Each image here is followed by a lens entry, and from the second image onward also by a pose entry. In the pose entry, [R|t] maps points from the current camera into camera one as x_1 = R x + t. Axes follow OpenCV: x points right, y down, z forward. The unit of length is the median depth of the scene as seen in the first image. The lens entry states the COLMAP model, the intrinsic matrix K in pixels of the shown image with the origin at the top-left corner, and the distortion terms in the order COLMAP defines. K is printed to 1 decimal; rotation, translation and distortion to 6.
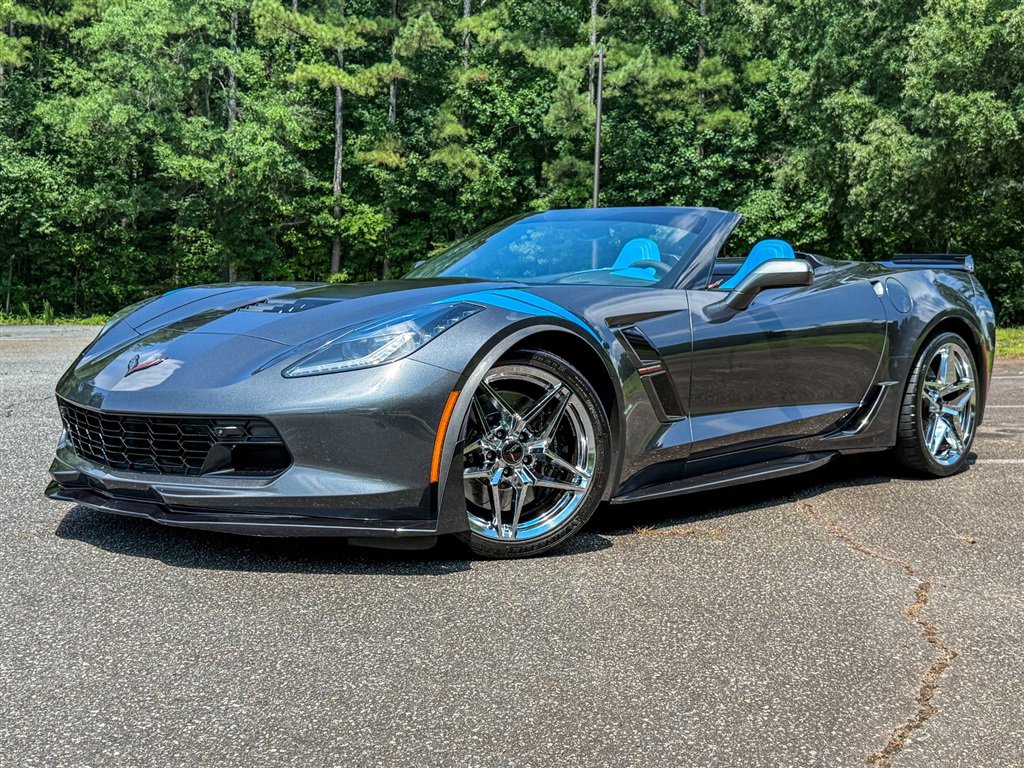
lens RADIAL K [[1304.5, 0, 512.0], [0, 1304.5, 389.7], [0, 0, 1]] dist [0.207757, -0.504044]
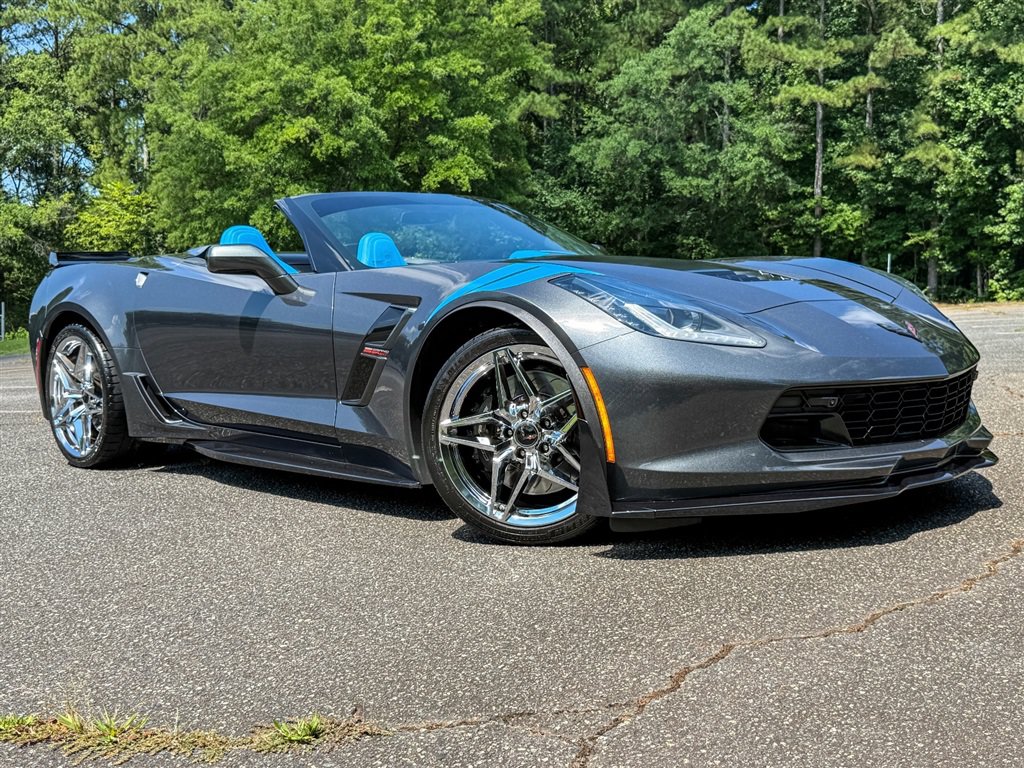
lens RADIAL K [[1146.4, 0, 509.7], [0, 1146.4, 389.7], [0, 0, 1]] dist [0.191651, -0.466955]
pose [[0.920606, -0.014604, -0.390220, 0.011646], [0.019309, 0.999780, 0.008136, 0.004234], [0.390016, -0.015025, 0.920686, -0.029838]]
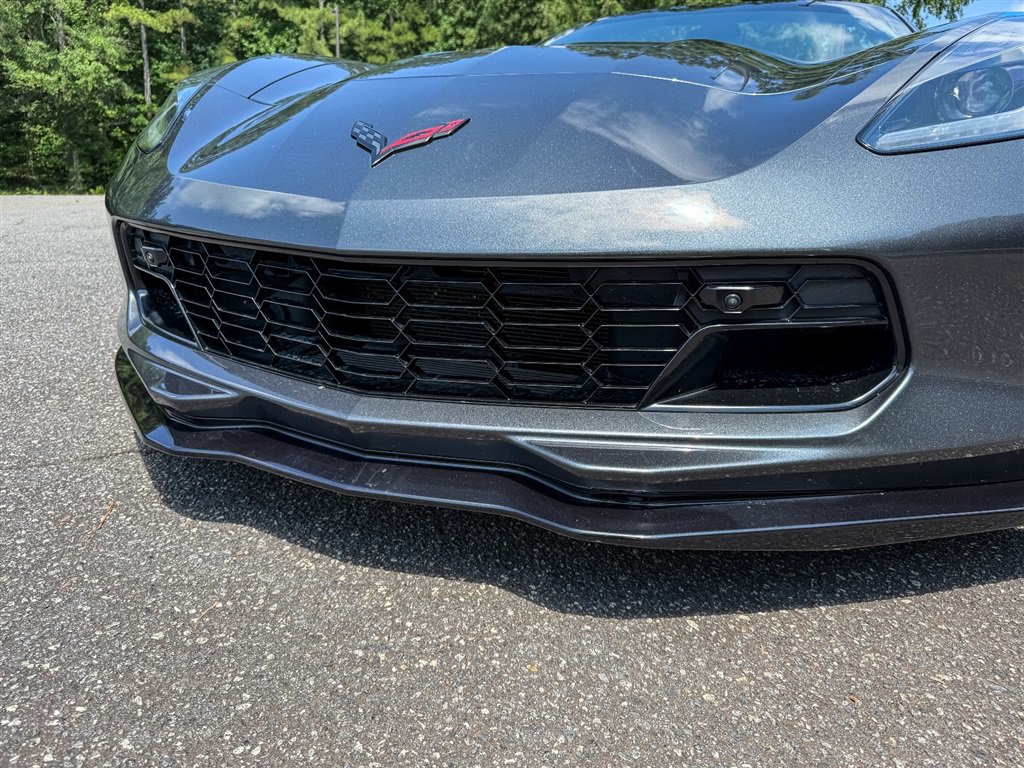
lens RADIAL K [[733.4, 0, 512.2], [0, 733.4, 383.2], [0, 0, 1]] dist [-0.007835, -0.004234]
pose [[0.947688, -0.075657, 0.310101, -0.026787], [0.013697, 0.980248, 0.197297, 0.001056], [-0.318903, -0.182729, 0.930006, 0.063054]]
